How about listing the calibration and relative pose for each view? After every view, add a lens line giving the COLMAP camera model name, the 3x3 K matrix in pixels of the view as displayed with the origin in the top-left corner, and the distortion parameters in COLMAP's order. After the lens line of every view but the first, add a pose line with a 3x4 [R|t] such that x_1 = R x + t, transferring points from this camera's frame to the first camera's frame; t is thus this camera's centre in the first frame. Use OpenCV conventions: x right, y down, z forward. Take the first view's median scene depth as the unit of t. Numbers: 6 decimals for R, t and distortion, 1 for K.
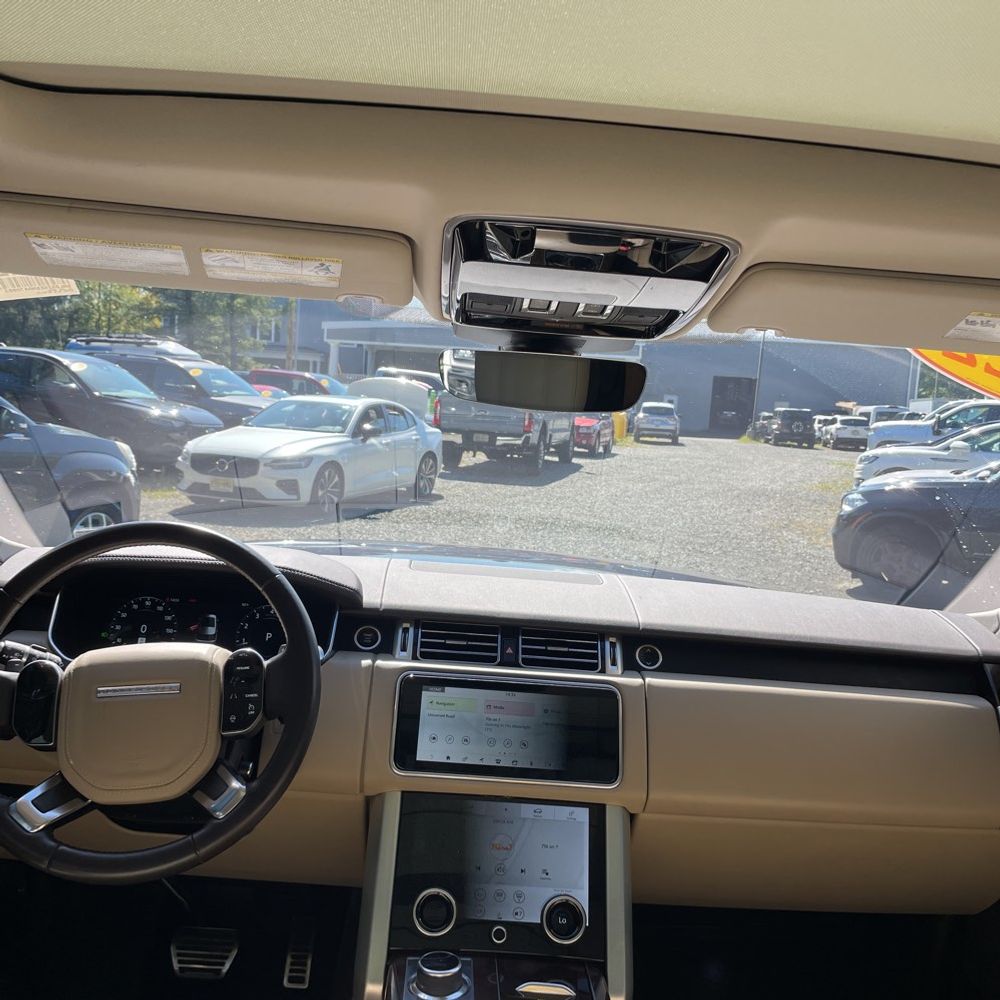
lens RADIAL K [[1008.4, 0, 479.0], [0, 1008.4, 511.1], [0, 0, 1]] dist [0.030641, -0.000752]
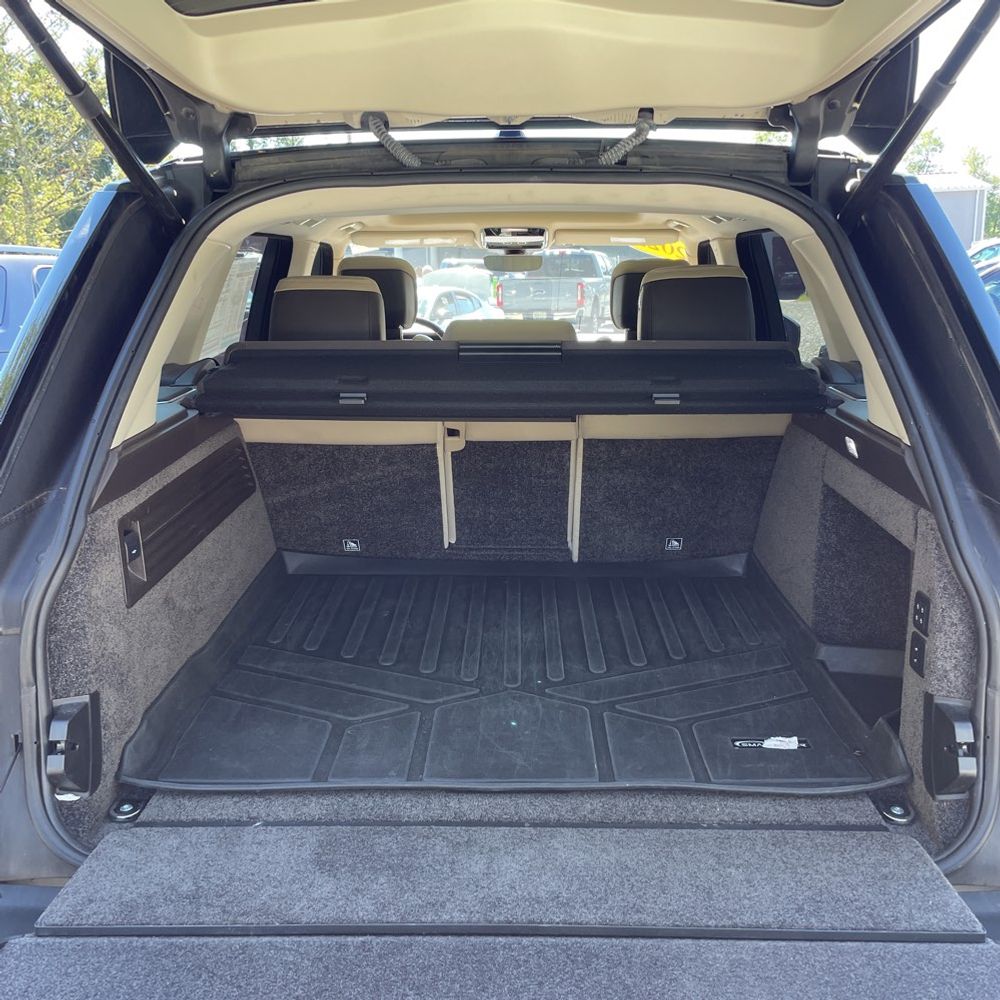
lens RADIAL K [[1031.6, 0, 500.0], [0, 1031.6, 500.0], [0, 0, 1]] dist [0.109128, -0.192373]
pose [[0.995379, -0.075389, -0.059479, 0.011344], [0.080644, 0.992530, 0.091544, 0.023275], [0.052134, -0.095917, 0.994023, -0.176186]]
